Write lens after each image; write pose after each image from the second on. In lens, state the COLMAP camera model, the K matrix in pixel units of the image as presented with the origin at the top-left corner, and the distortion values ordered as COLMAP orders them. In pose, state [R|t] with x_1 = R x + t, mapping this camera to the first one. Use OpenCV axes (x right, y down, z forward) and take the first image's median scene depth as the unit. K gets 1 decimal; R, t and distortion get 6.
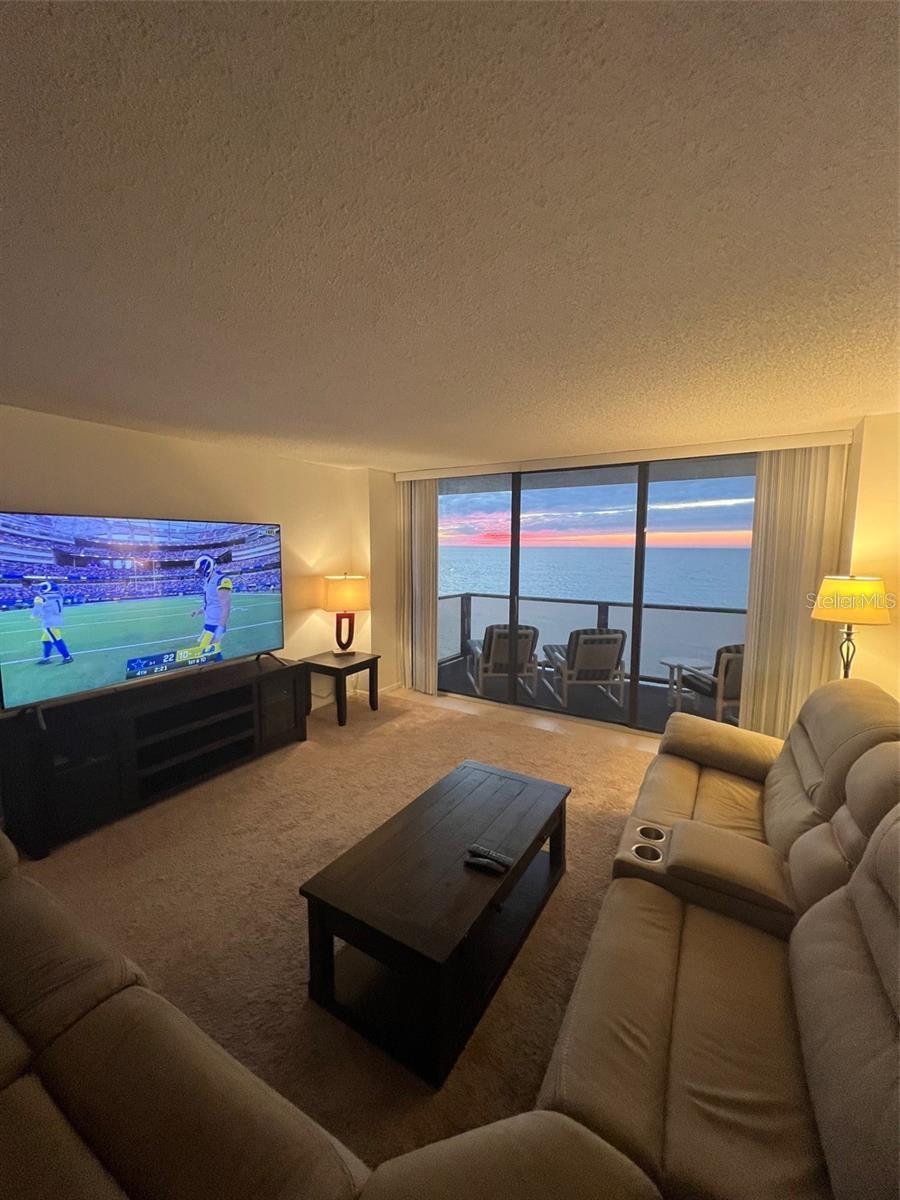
lens RADIAL K [[481.1, 0, 444.0], [0, 481.1, 601.8], [0, 0, 1]] dist [-0.000525, -0.000071]
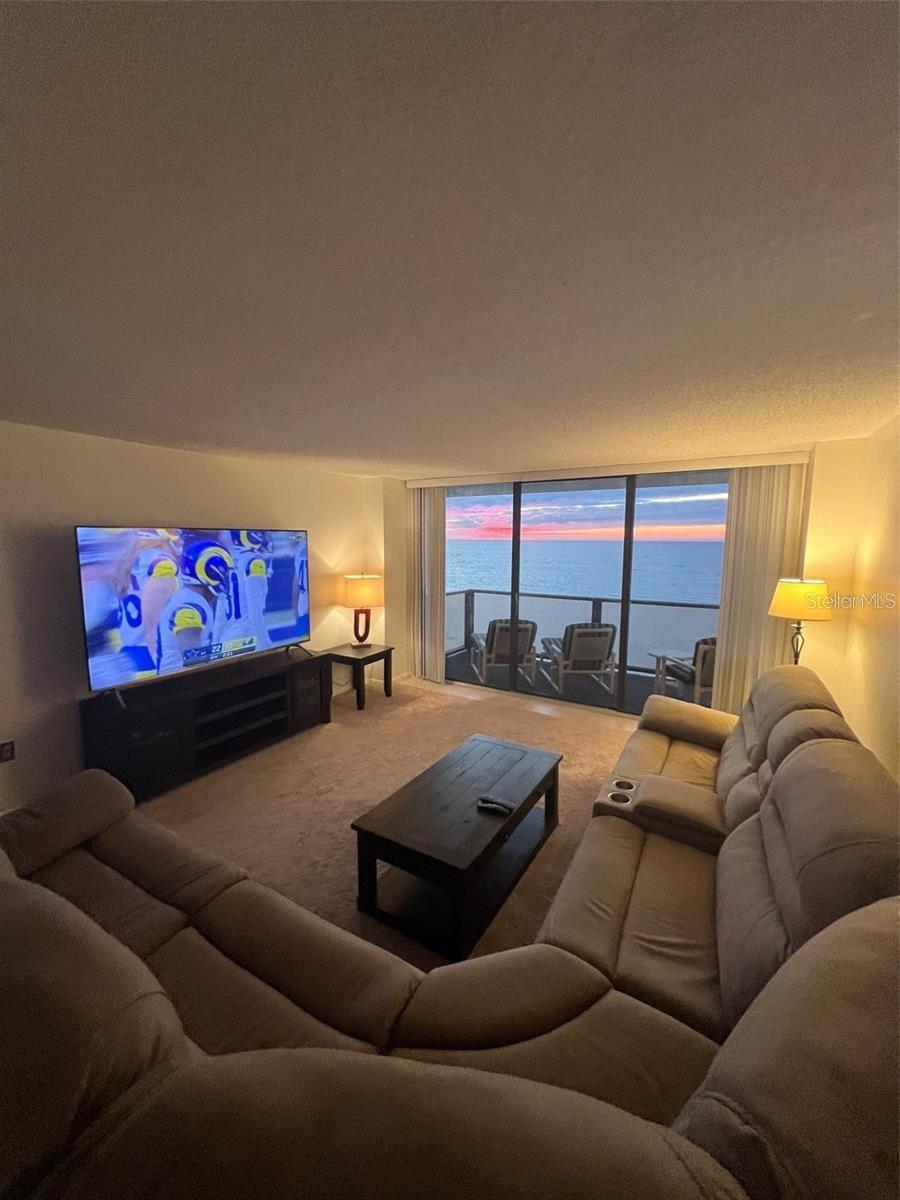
lens RADIAL K [[481.1, 0, 444.0], [0, 481.1, 601.8], [0, 0, 1]] dist [-0.000525, -0.000071]
pose [[0.999999, 0.000322, 0.001337, -0.022321], [-0.000340, 0.999908, 0.013532, -0.009591], [-0.001333, -0.013533, 0.999908, -0.124854]]
